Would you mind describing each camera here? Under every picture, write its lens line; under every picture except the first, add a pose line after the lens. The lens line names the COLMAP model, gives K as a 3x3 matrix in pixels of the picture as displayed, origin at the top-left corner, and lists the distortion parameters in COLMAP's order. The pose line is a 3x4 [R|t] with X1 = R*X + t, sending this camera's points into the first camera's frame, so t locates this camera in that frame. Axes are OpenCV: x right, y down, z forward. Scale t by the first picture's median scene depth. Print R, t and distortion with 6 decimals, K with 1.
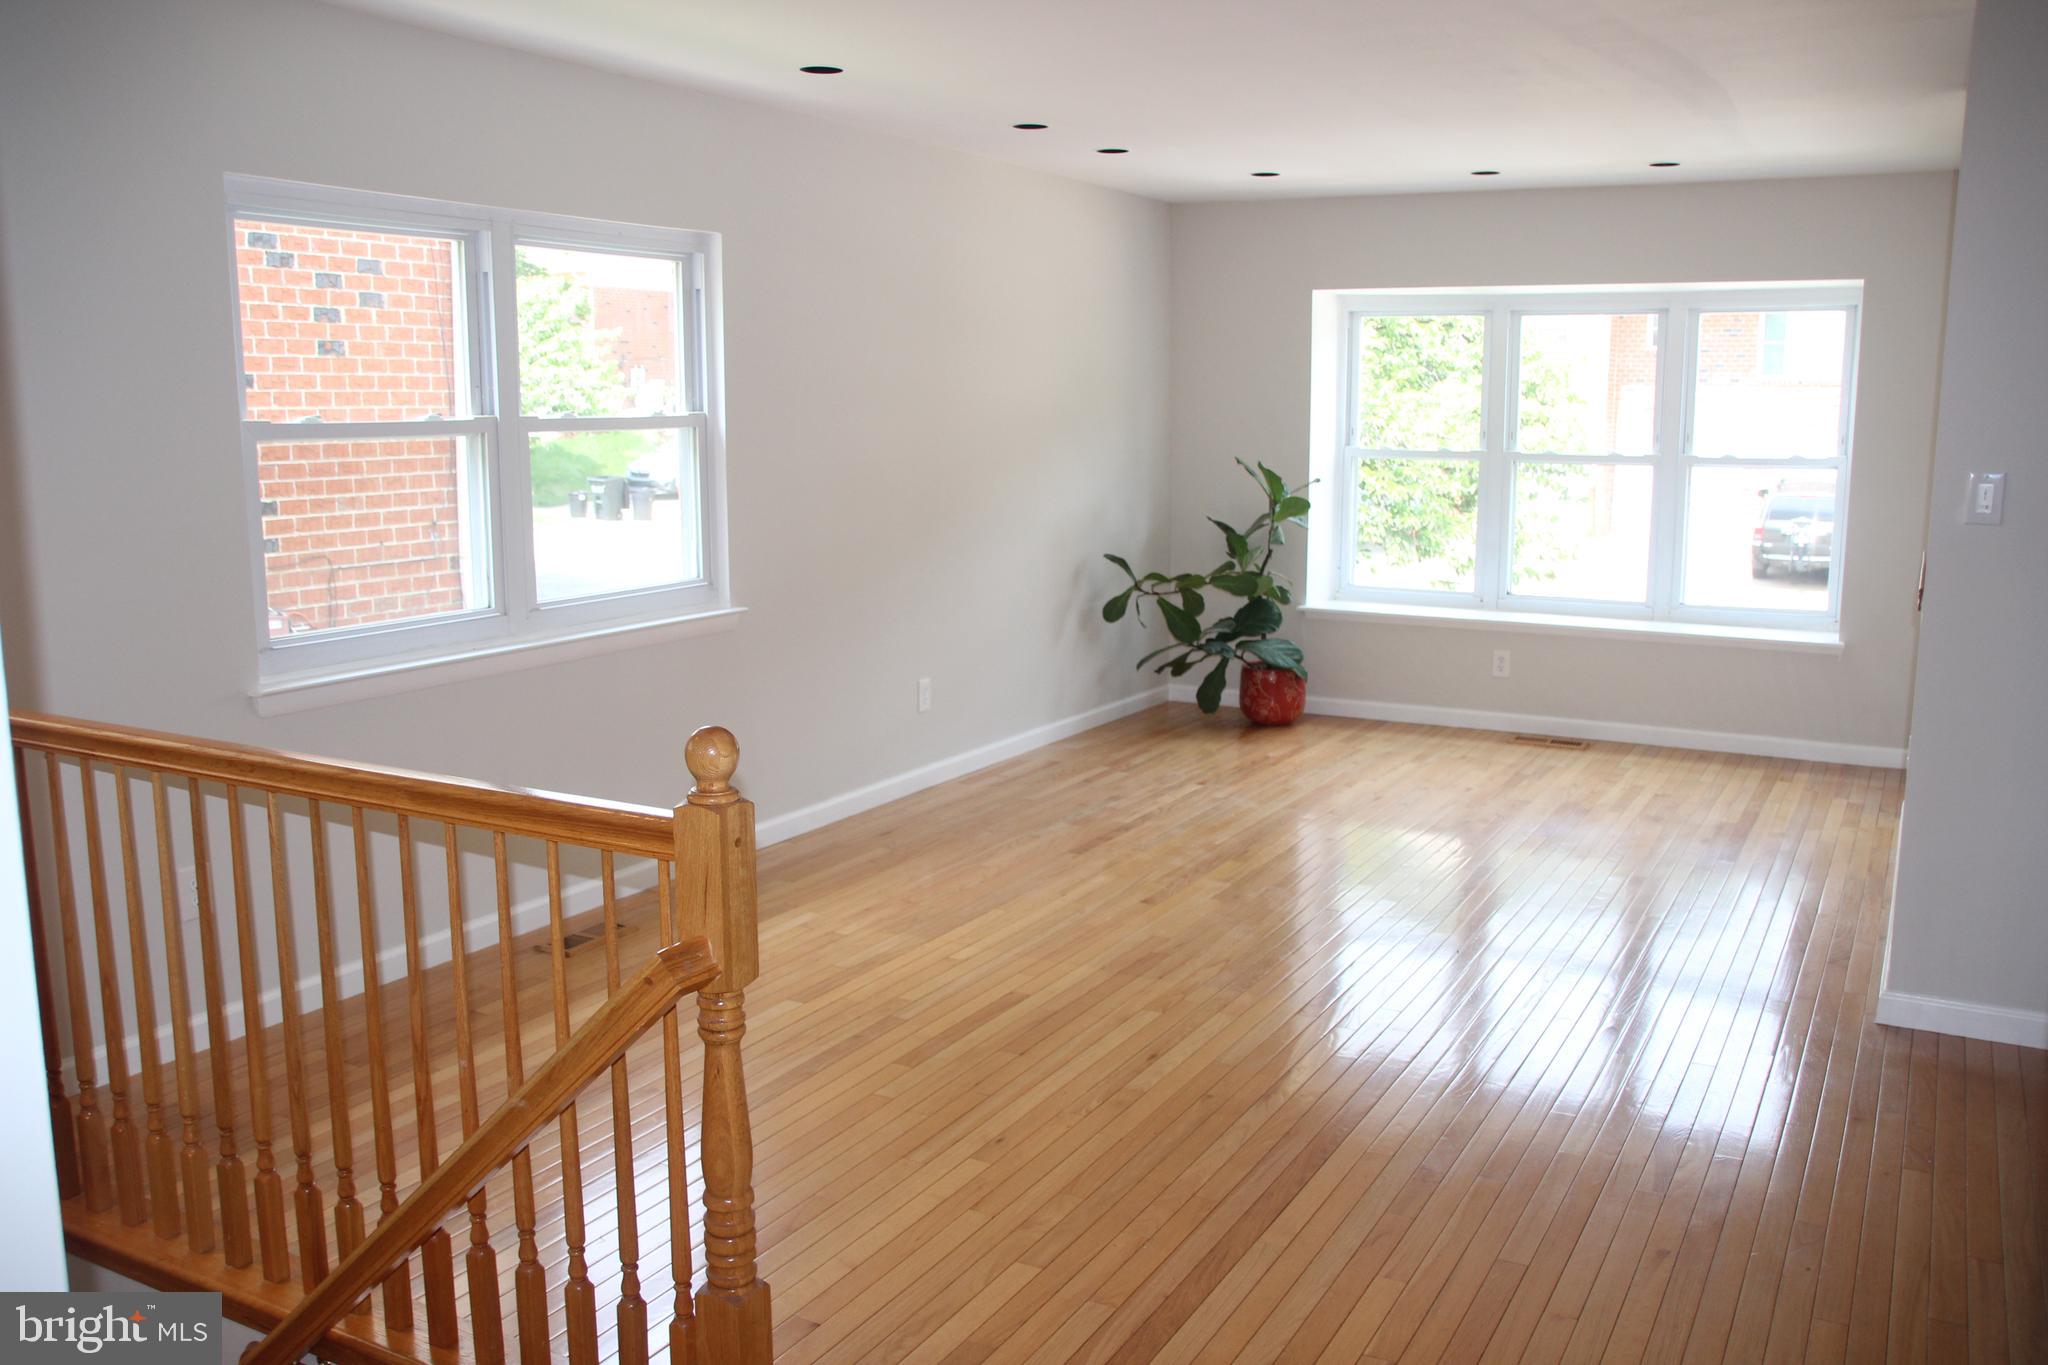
lens RADIAL K [[1729.5, 0, 1012.2], [0, 1729.5, 706.8], [0, 0, 1]] dist [-0.138249, 0.131529]
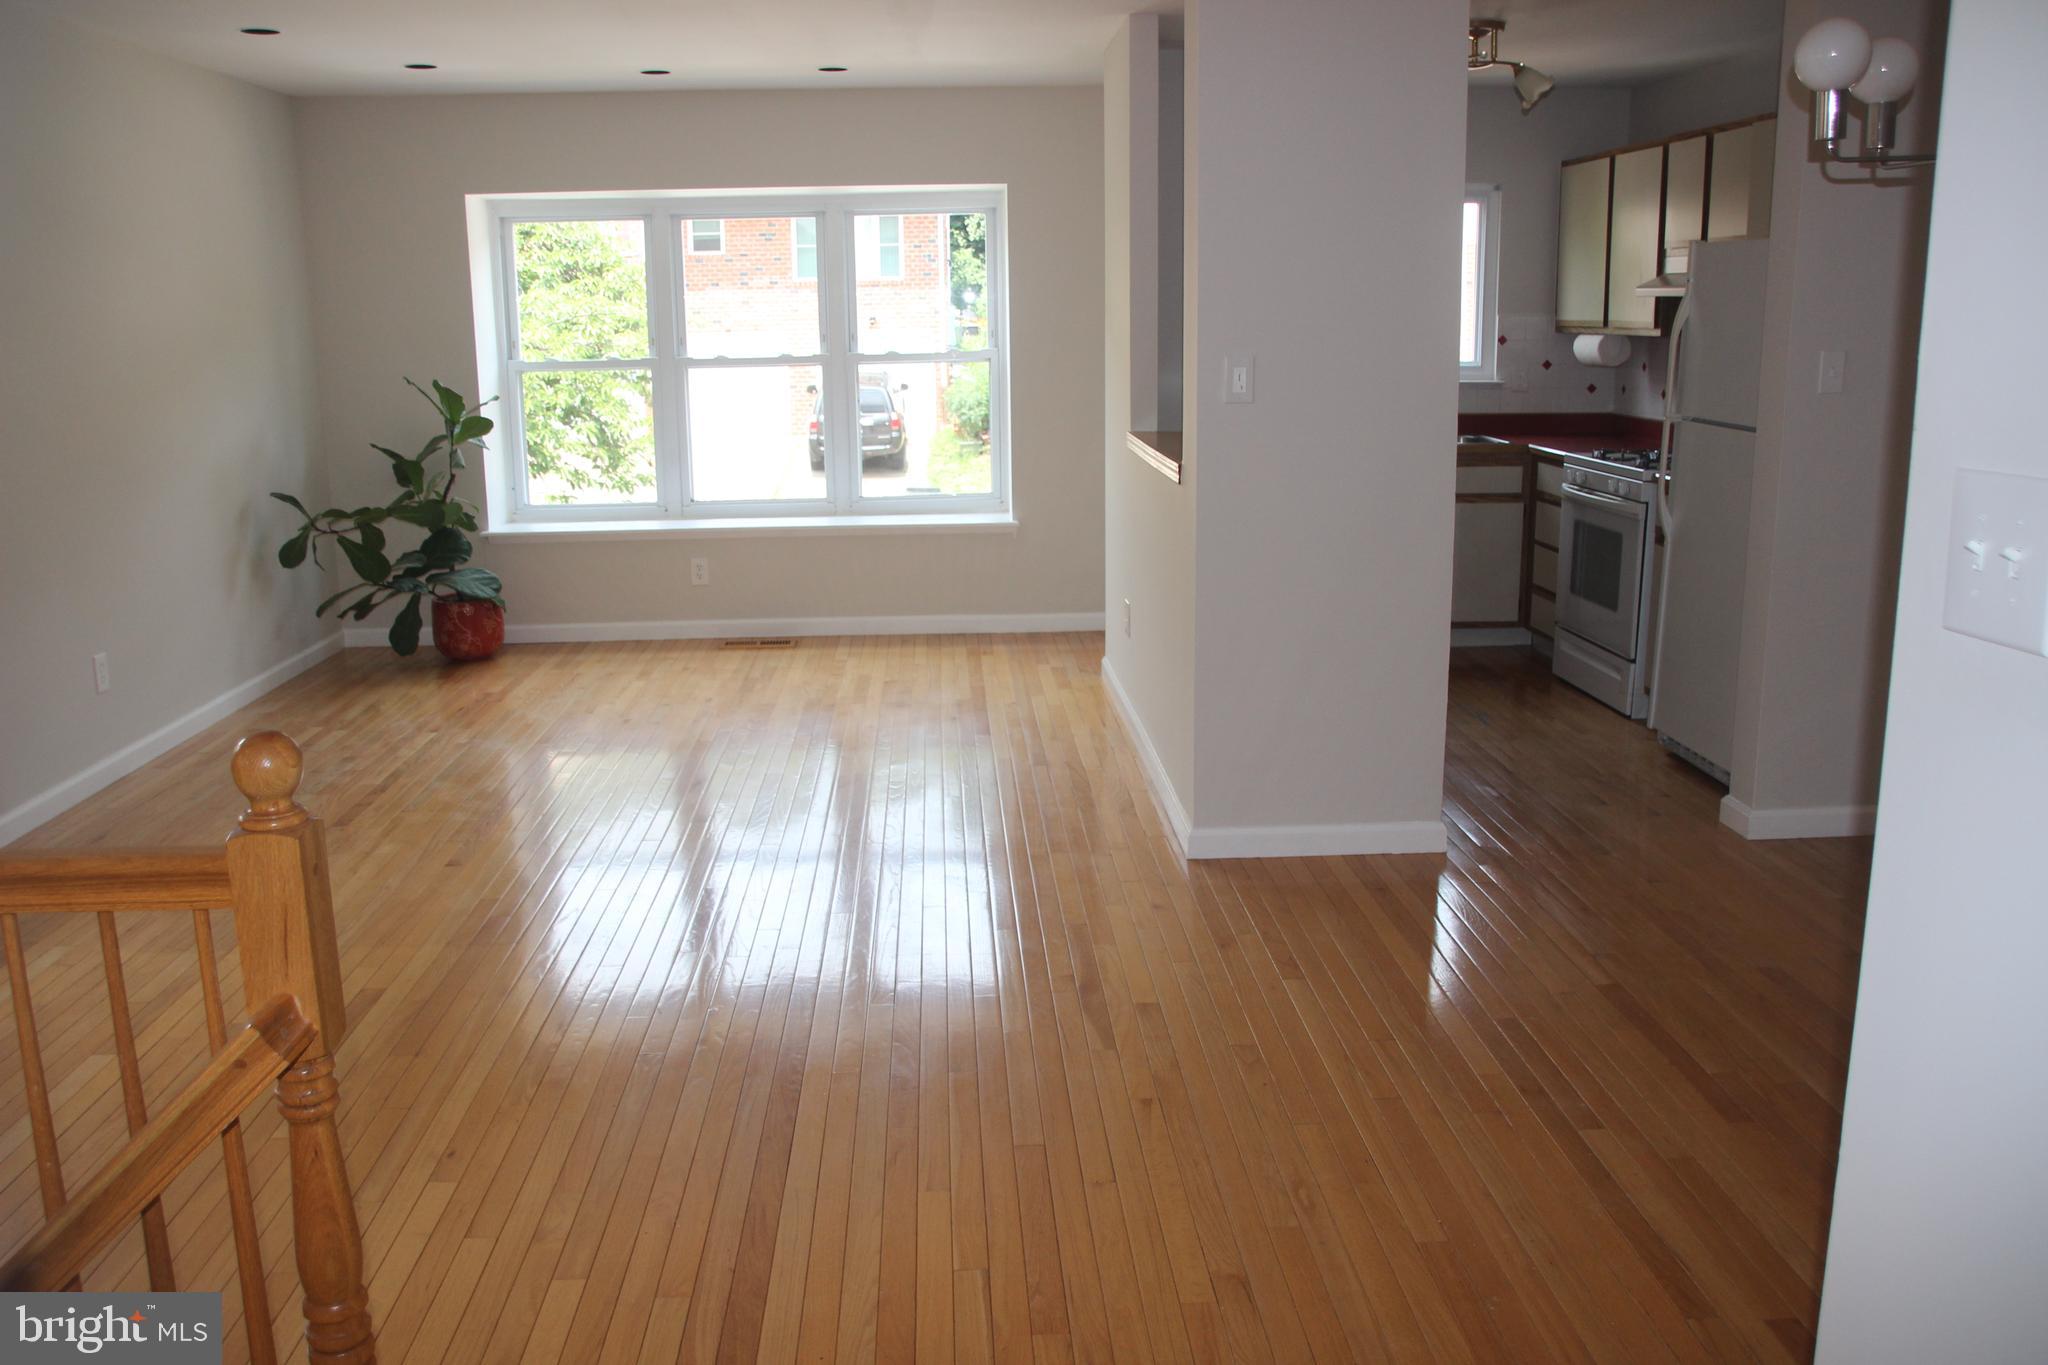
lens RADIAL K [[1729.5, 0, 1006.1], [0, 1729.5, 715.1], [0, 0, 1]] dist [-0.138249, 0.131529]
pose [[0.847150, -0.132922, 0.514460, -0.099584], [0.104214, 0.990965, 0.084430, -0.009173], [-0.521034, -0.017911, 0.853348, 0.055609]]
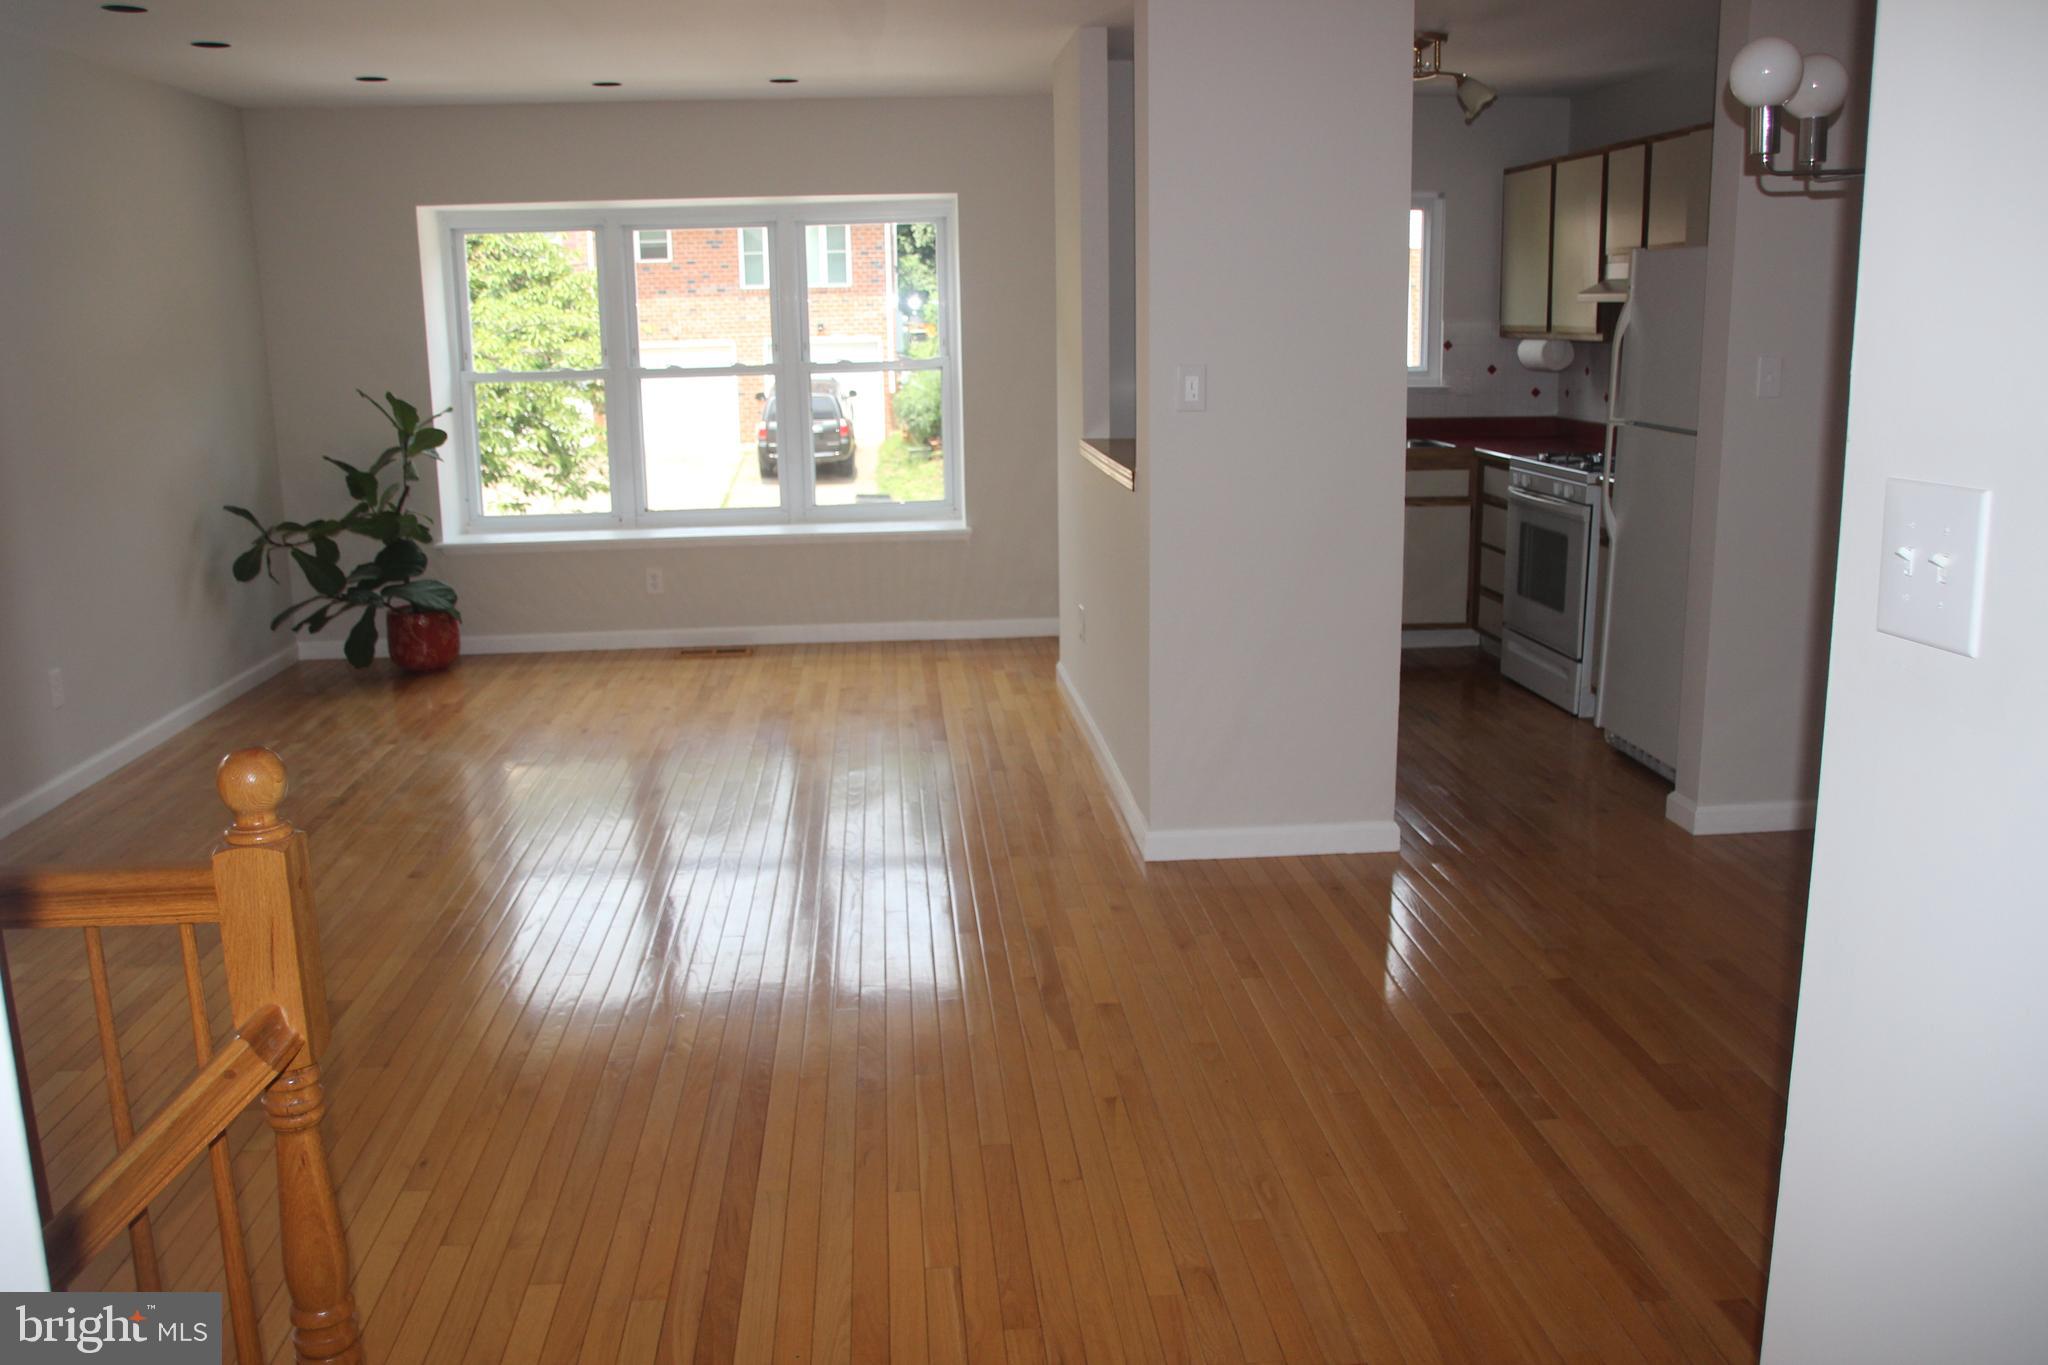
lens RADIAL K [[1729.5, 0, 1003.4], [0, 1729.5, 715.4], [0, 0, 1]] dist [-0.138249, 0.131529]
pose [[0.831285, -0.140866, 0.537701, -0.106480], [0.112782, 0.989978, 0.084991, -0.010789], [-0.544285, -0.010008, 0.838841, 0.050699]]
